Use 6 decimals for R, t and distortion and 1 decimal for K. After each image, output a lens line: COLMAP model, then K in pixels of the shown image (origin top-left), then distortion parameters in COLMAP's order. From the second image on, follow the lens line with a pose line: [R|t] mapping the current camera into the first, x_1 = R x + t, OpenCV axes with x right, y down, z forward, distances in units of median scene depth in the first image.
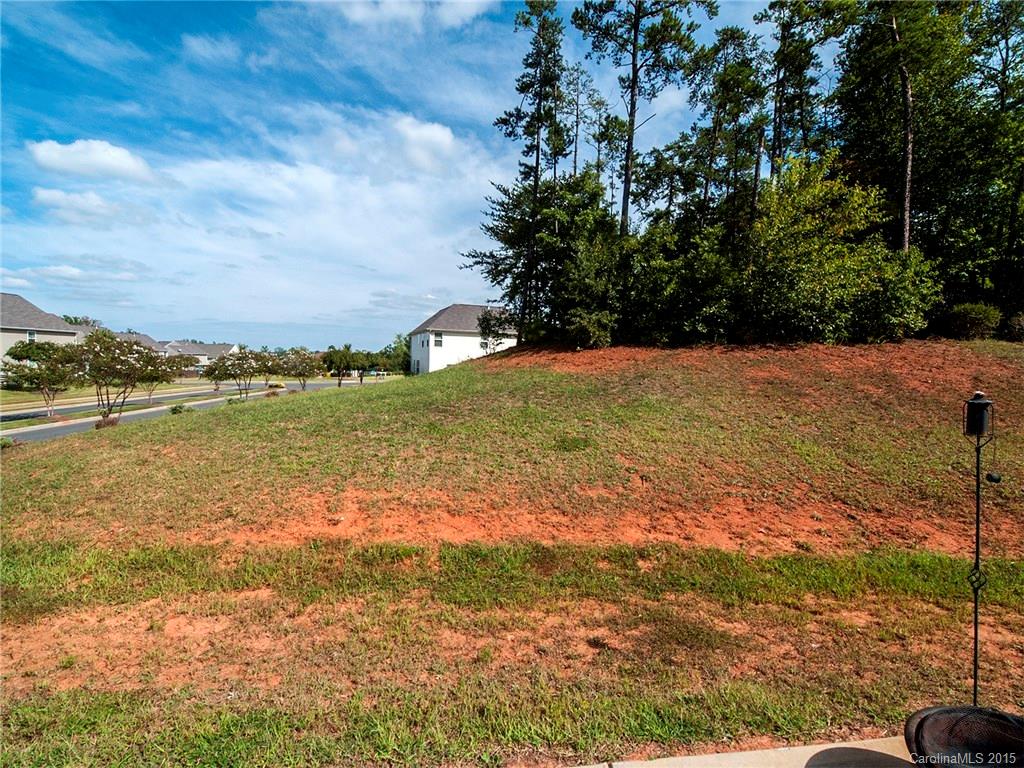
lens RADIAL K [[426.4, 0, 515.3], [0, 426.4, 387.3], [0, 0, 1]] dist [0.000849, -0.010097]
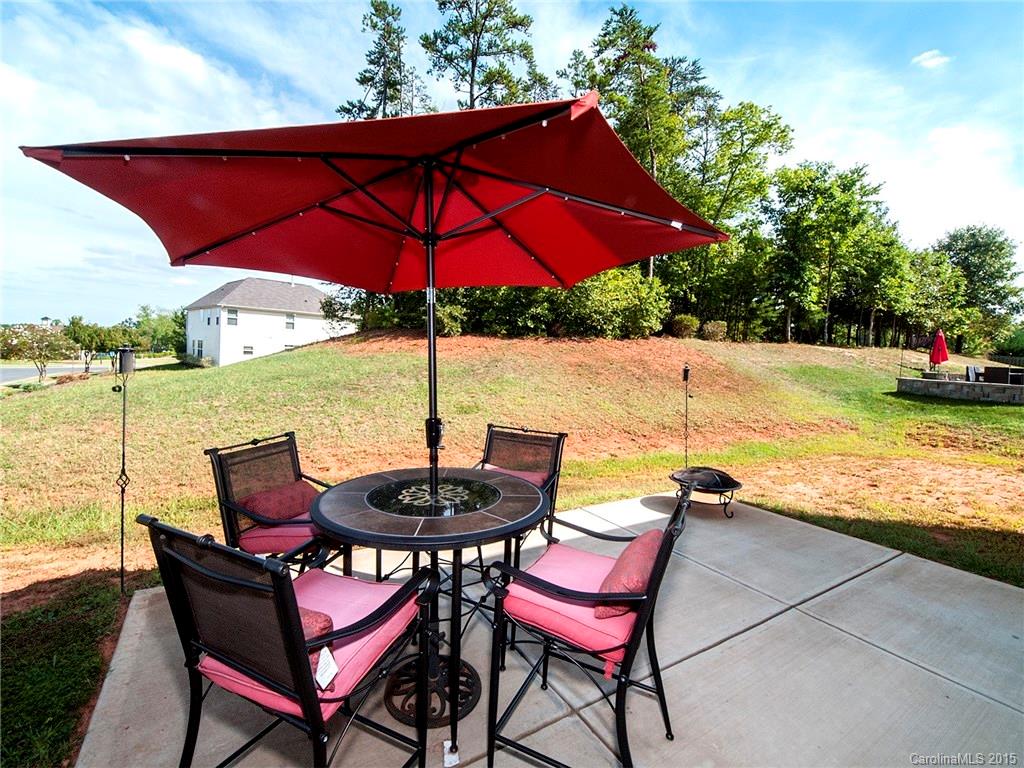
lens RADIAL K [[413.0, 0, 517.5], [0, 413.0, 381.3], [0, 0, 1]] dist [-0.013387, -0.000625]
pose [[0.903897, -0.014434, 0.427507, -0.131068], [0.004133, 0.999679, 0.025014, 0.004818], [-0.427731, -0.020843, 0.903666, -0.120278]]
